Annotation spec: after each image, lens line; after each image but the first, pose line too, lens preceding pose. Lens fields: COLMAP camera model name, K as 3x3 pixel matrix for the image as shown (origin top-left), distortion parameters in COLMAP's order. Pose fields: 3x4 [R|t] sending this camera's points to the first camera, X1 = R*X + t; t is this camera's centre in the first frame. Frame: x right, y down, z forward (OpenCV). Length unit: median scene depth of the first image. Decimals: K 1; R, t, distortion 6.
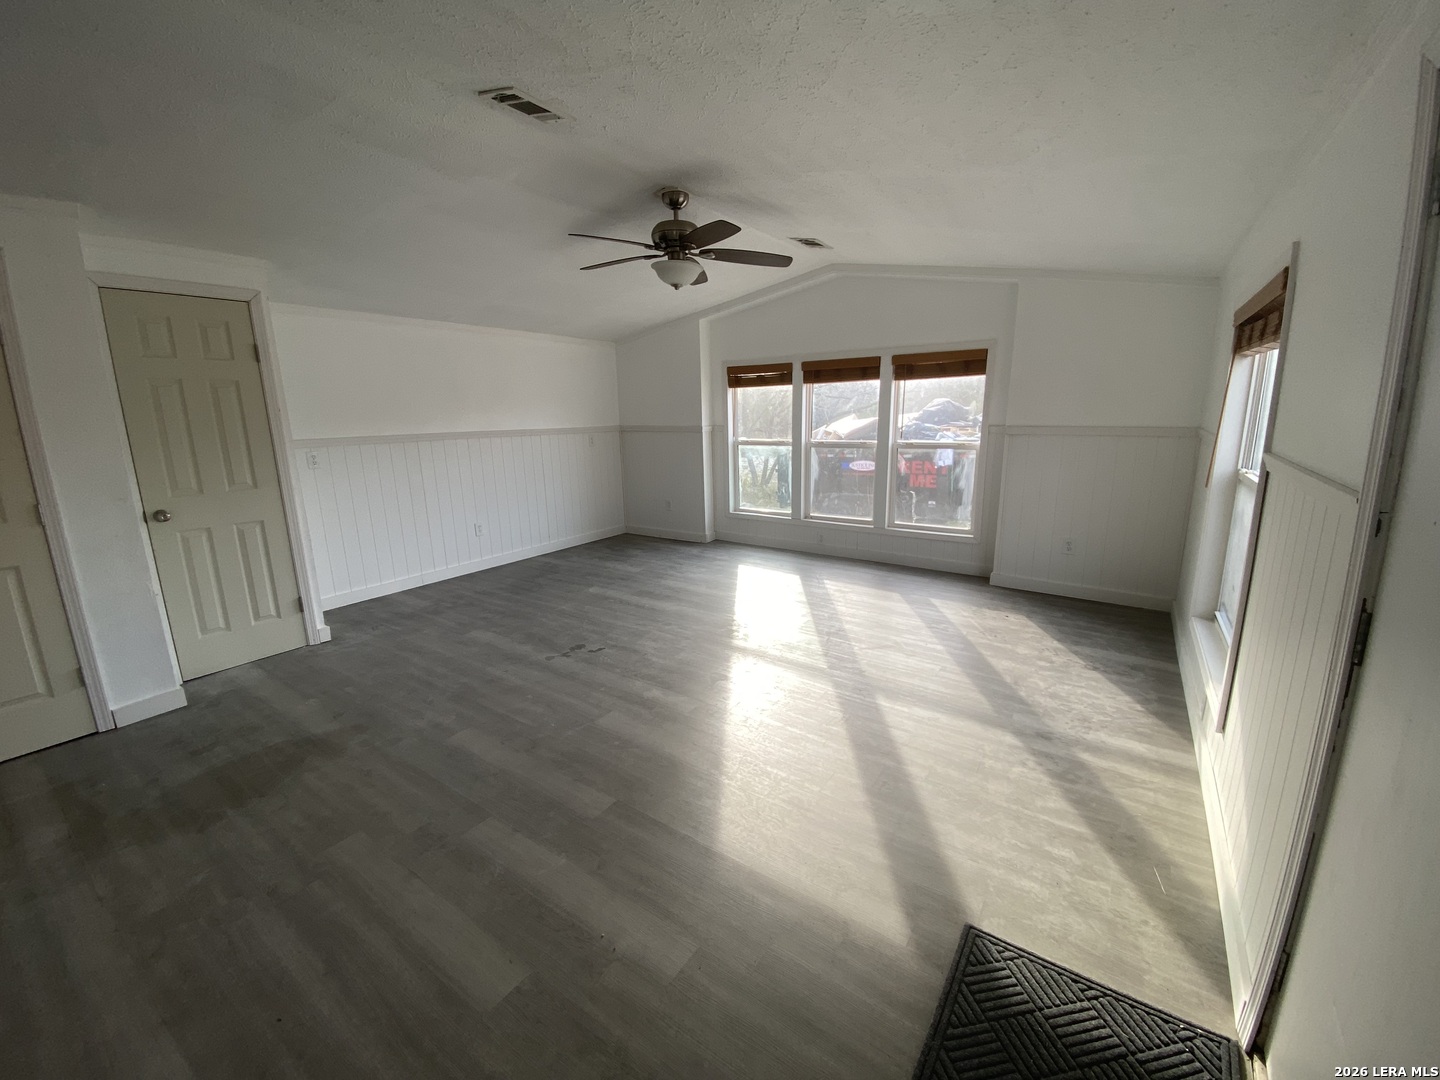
lens RADIAL K [[580.8, 0, 716.7], [0, 580.8, 535.8], [0, 0, 1]] dist [0.035724, -0.024761]
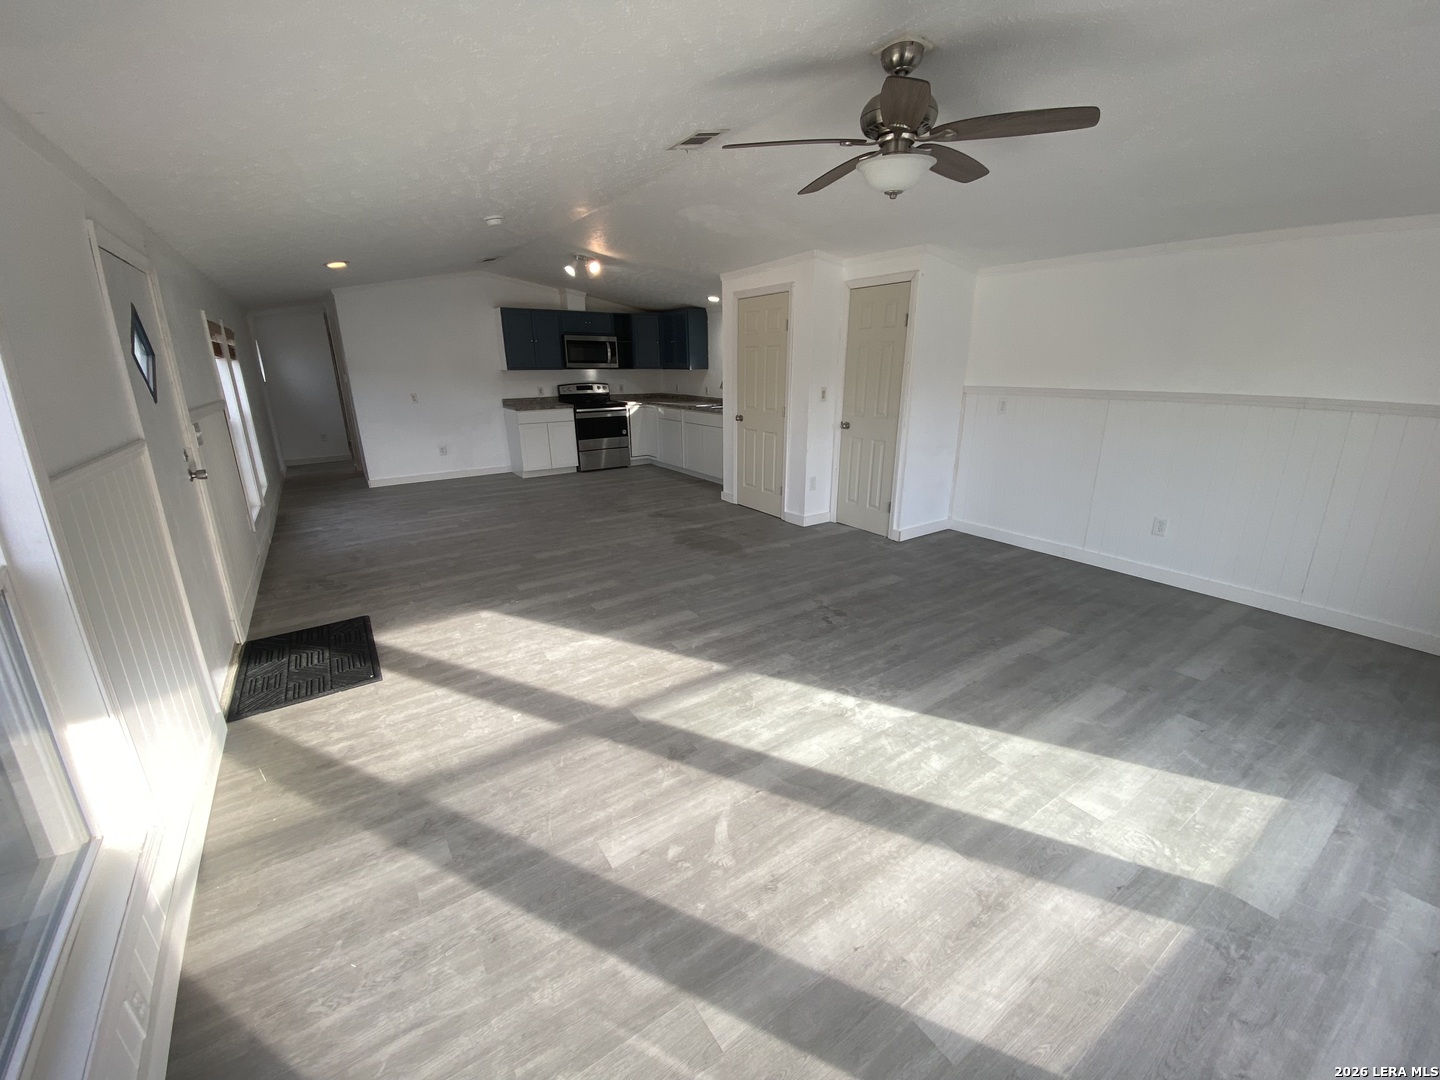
lens RADIAL K [[580.8, 0, 716.7], [0, 580.8, 535.8], [0, 0, 1]] dist [0.035724, -0.024761]
pose [[-0.361873, 0.292642, -0.885104, 0.719617], [-0.182904, 0.908709, 0.375226, -0.279712], [0.914108, 0.297673, -0.275312, 1.097701]]
